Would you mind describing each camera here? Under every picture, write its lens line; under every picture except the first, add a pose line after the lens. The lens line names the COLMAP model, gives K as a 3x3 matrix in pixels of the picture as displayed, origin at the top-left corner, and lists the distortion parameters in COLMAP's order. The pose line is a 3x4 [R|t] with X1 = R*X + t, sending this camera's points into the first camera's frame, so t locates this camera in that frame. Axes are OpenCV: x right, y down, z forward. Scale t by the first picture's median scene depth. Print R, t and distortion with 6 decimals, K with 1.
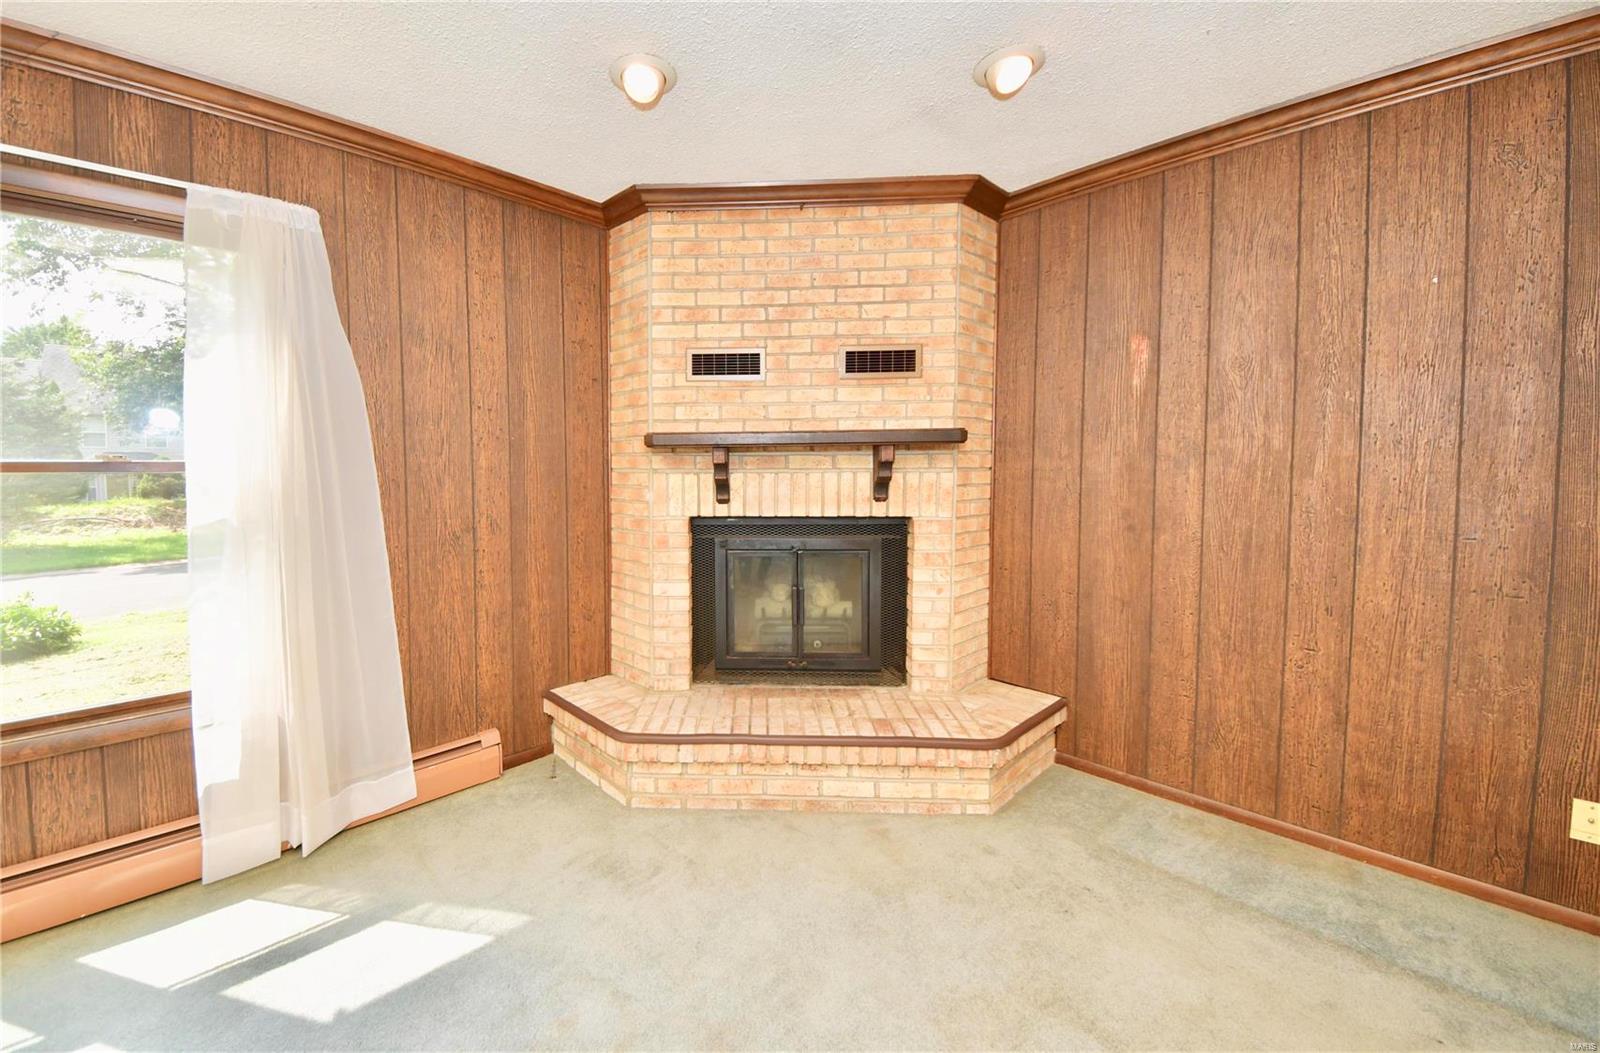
lens RADIAL K [[652.3, 0, 791.8], [0, 652.3, 503.0], [0, 0, 1]] dist [0.042714, -0.015838]
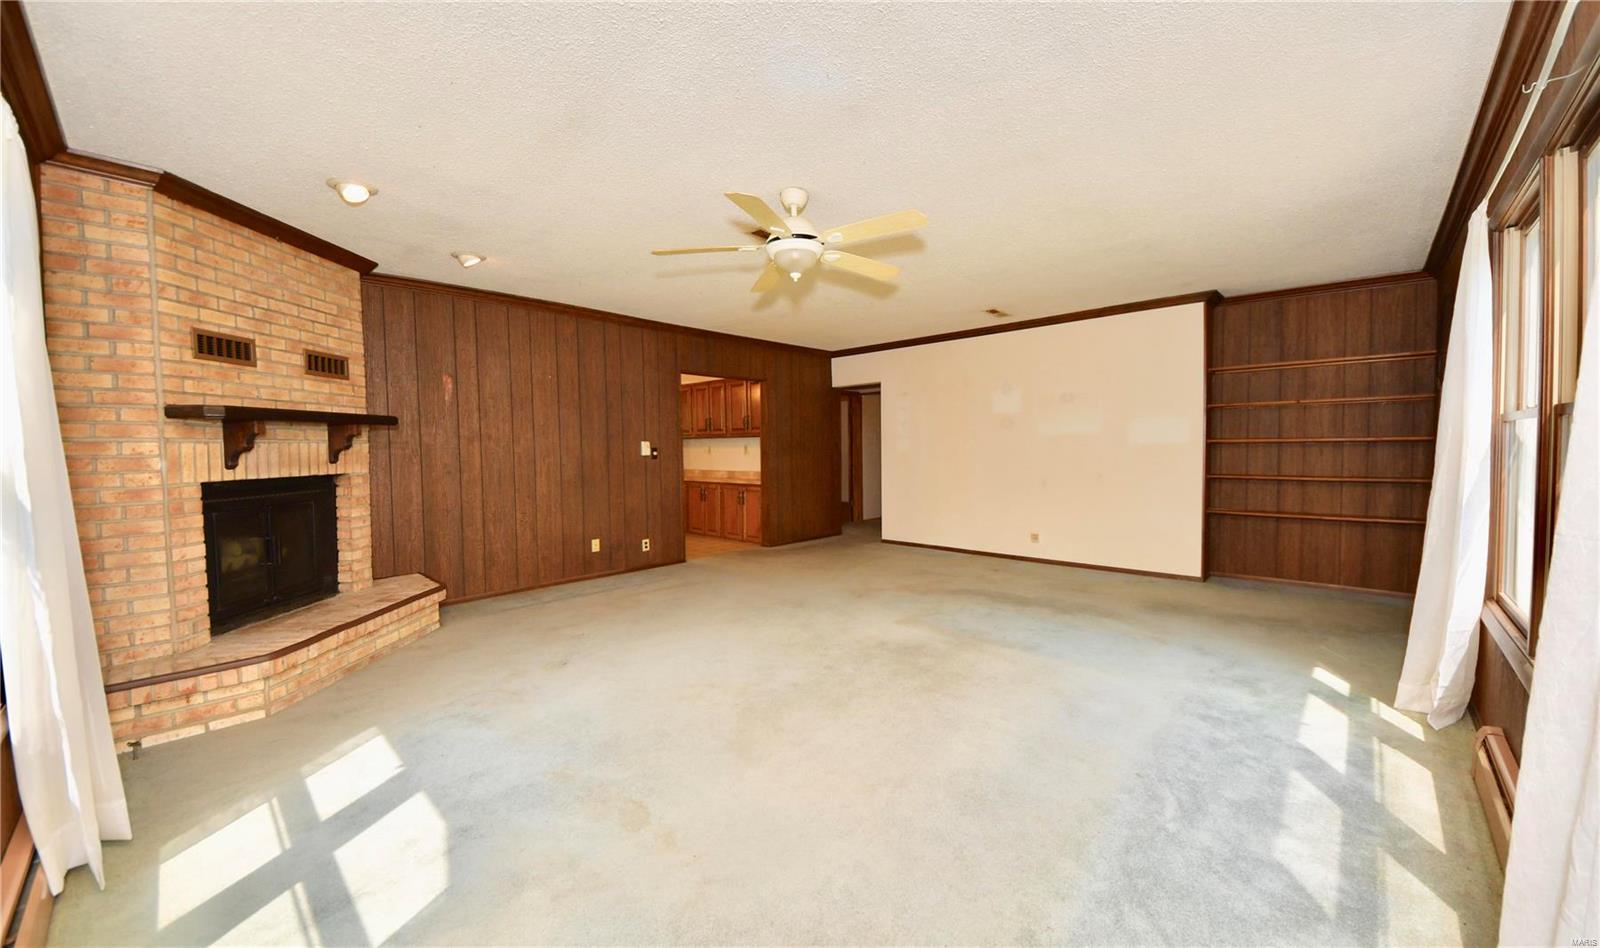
lens RADIAL K [[591.3, 0, 800.0], [0, 591.3, 474.0], [0, 0, 1]] dist [-0.000186, -0.000062]
pose [[-0.068612, -0.044110, 0.996668, -1.220866], [0.061107, 0.996960, 0.048329, 0.020267], [-0.995770, 0.064219, -0.065708, 0.074822]]
